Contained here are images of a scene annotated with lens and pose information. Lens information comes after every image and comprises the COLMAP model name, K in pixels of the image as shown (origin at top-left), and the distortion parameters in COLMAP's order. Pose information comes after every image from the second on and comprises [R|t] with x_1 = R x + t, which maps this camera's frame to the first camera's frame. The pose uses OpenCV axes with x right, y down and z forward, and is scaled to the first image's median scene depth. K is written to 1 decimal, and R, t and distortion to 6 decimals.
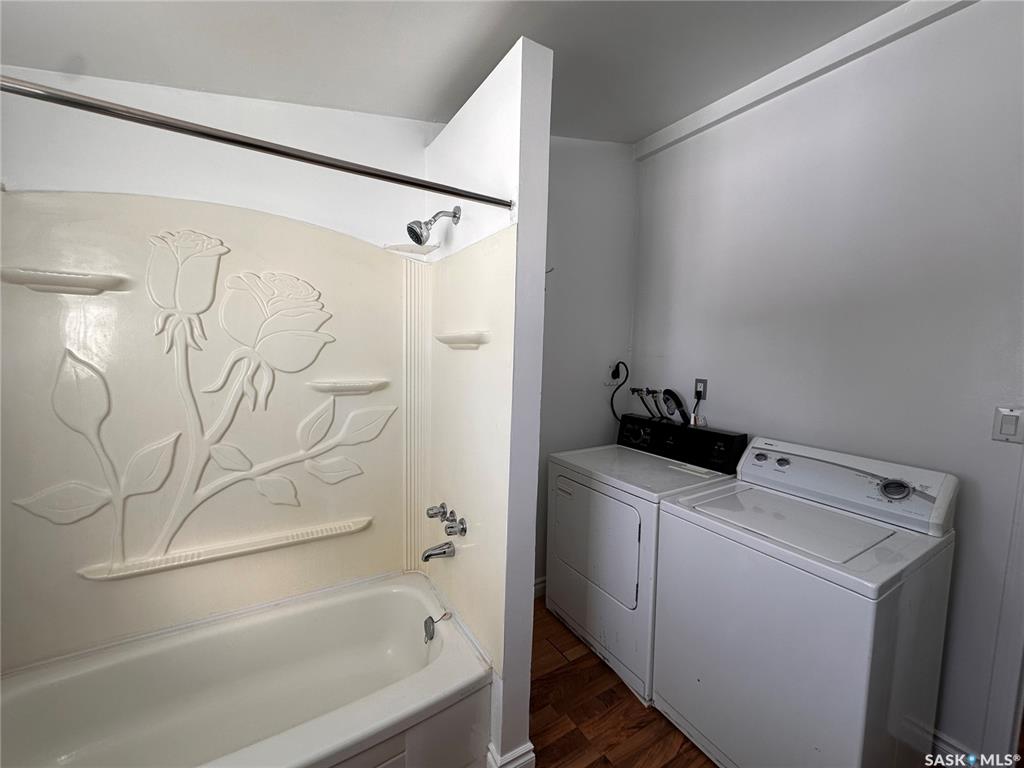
lens RADIAL K [[408.6, 0, 512.0], [0, 408.6, 384.0], [0, 0, 1]] dist [-0.000973, 0.000262]
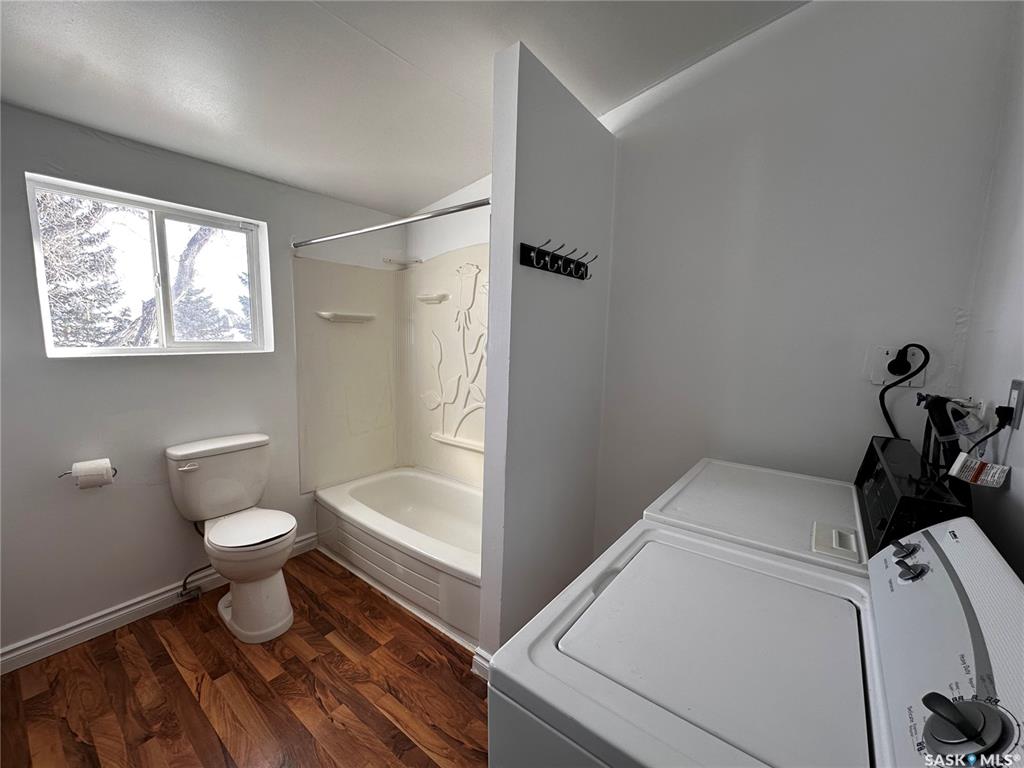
lens RADIAL K [[408.6, 0, 512.0], [0, 408.6, 384.0], [0, 0, 1]] dist [-0.000973, 0.000262]
pose [[0.365661, 0.096494, -0.925733, 0.988651], [-0.088522, 0.993708, 0.068614, 0.013093], [0.926529, 0.056858, 0.371902, 0.523479]]
